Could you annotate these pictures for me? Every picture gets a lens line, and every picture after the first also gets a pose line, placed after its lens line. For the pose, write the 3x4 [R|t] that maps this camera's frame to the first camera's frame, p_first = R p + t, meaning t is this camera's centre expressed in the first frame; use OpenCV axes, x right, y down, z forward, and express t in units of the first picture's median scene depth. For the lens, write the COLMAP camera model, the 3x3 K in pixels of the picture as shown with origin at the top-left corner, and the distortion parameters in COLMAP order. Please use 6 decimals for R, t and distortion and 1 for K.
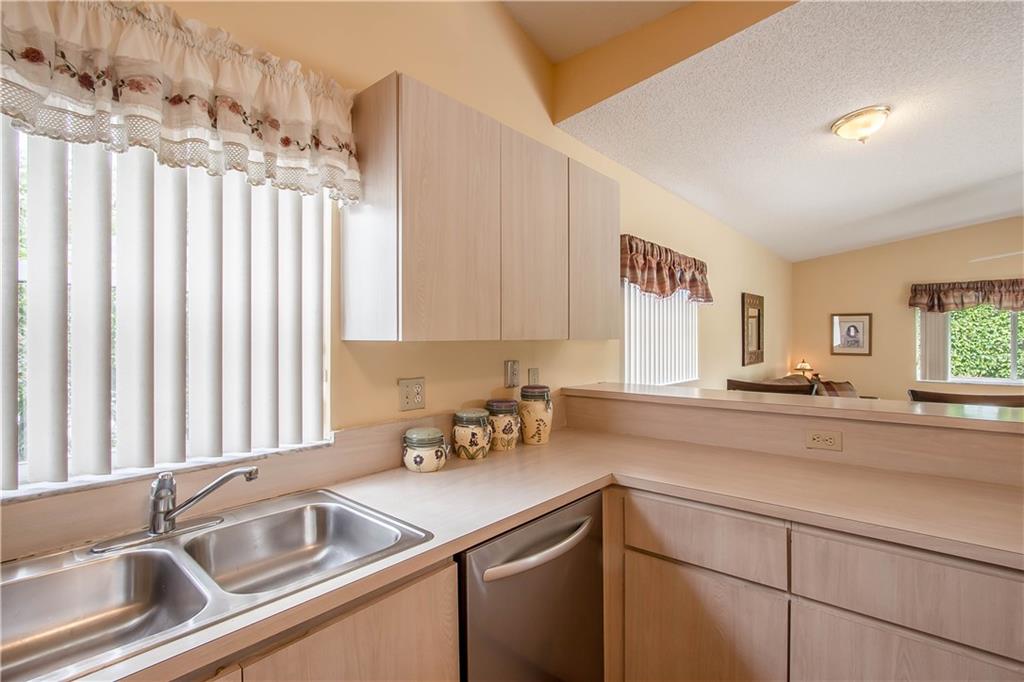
lens RADIAL K [[477.3, 0, 524.2], [0, 477.3, 338.0], [0, 0, 1]] dist [-0.013497, 0.001094]
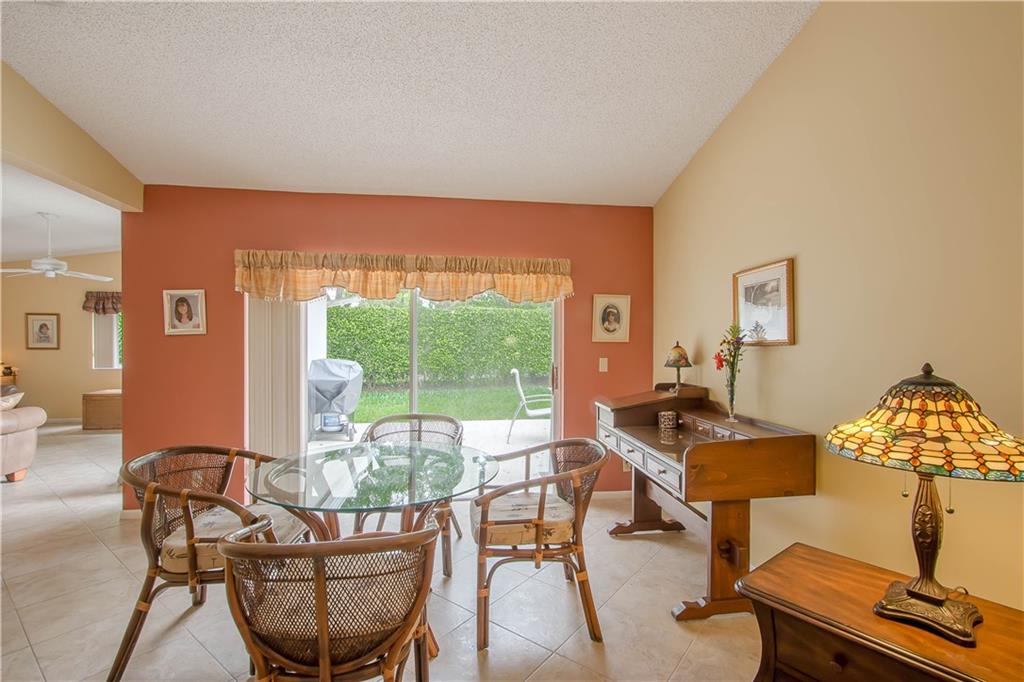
lens RADIAL K [[472.3, 0, 521.3], [0, 472.3, 339.7], [0, 0, 1]] dist [-0.012216, 0.001296]
pose [[0.660540, -0.003055, 0.750785, 1.871447], [-0.004699, 0.999955, 0.008203, -0.006009], [-0.750777, -0.008946, 0.660496, -1.912658]]
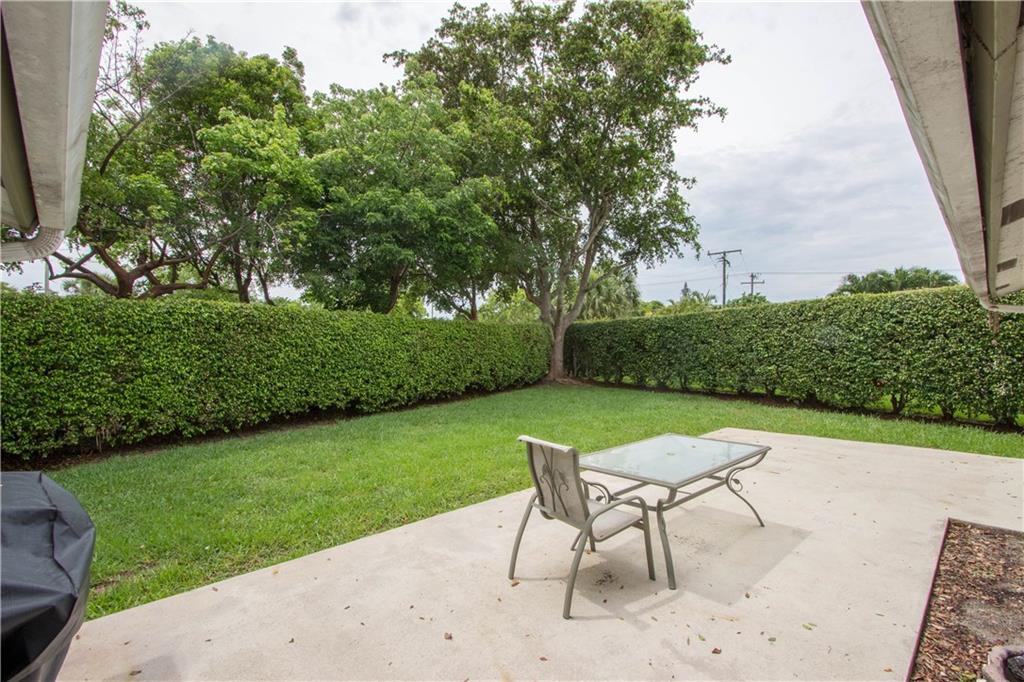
lens RADIAL K [[477.3, 0, 524.2], [0, 477.3, 338.0], [0, 0, 1]] dist [-0.013497, 0.001094]
pose [[0.086990, 0.011770, 0.996140, 2.816183], [-0.003122, 0.999929, -0.011542, -0.074024], [-0.996204, -0.002106, 0.087020, 0.262451]]
